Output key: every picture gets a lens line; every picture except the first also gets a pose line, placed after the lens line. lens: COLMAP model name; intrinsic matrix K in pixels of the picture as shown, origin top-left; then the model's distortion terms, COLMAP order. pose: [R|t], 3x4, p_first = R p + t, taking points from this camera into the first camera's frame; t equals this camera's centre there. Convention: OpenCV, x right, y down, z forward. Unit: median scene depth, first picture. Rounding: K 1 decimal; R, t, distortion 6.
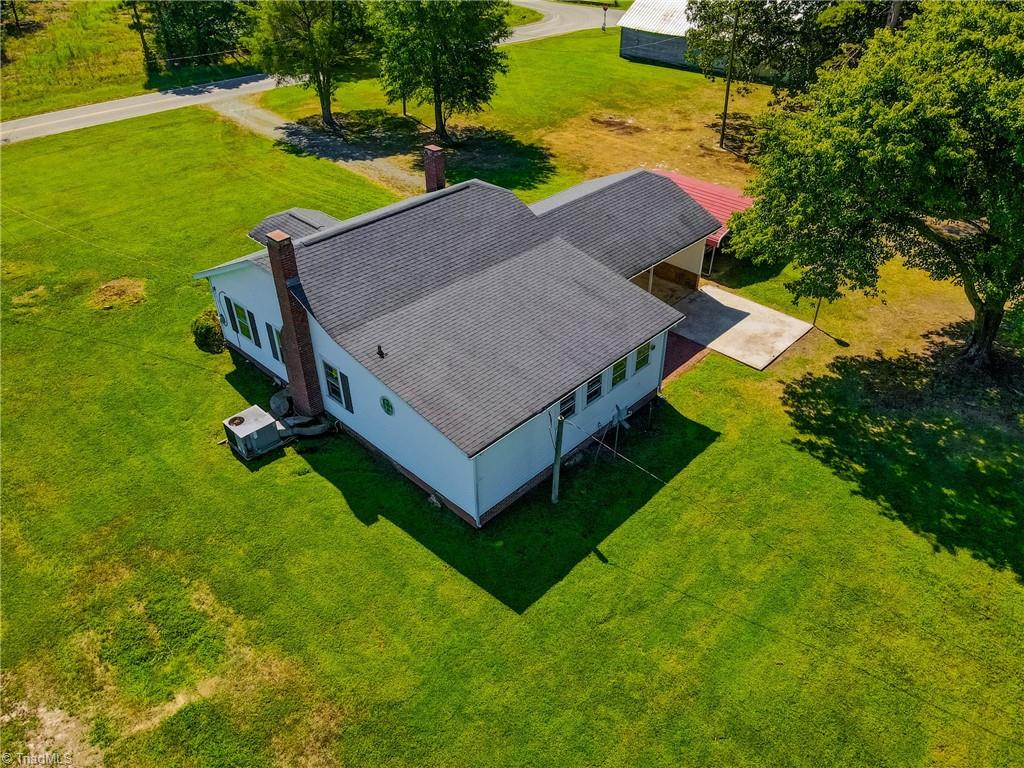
lens RADIAL K [[743.3, 0, 529.4], [0, 743.3, 384.4], [0, 0, 1]] dist [0.008053, 0.069895]
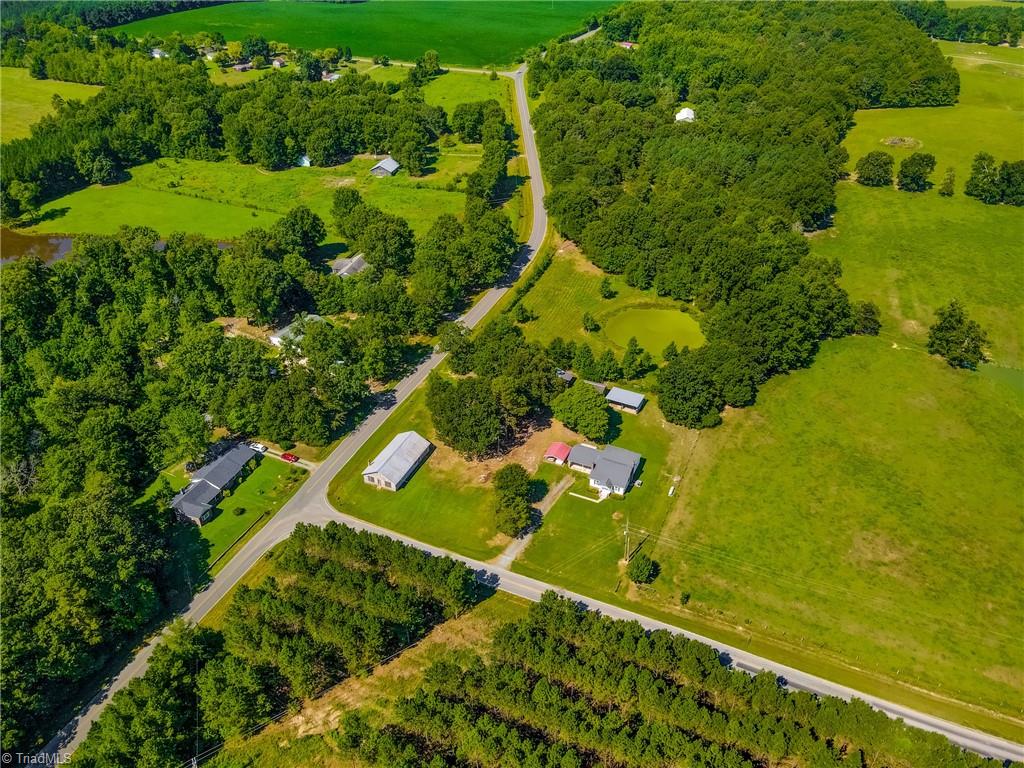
lens RADIAL K [[743.3, 0, 529.4], [0, 743.3, 384.4], [0, 0, 1]] dist [0.008053, 0.069895]
pose [[-0.314537, -0.538643, 0.781620, -5.369577], [0.549014, 0.568490, 0.612701, -5.751888], [-0.774370, 0.621838, 0.116912, 0.286847]]
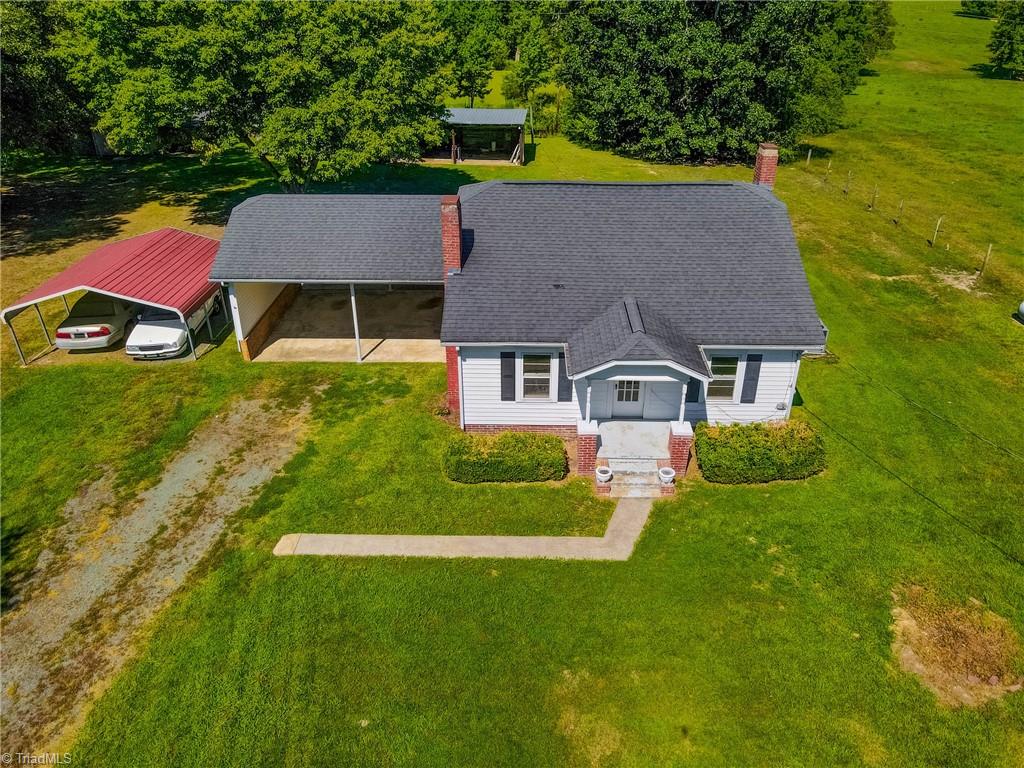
lens RADIAL K [[745.0, 0, 517.6], [0, 745.0, 383.0], [0, 0, 1]] dist [0.025664, 0.005240]
pose [[-0.665905, -0.359842, 0.653517, -0.771011], [0.435420, 0.523846, 0.732116, -0.804803], [-0.605789, 0.772074, -0.192150, 1.413256]]
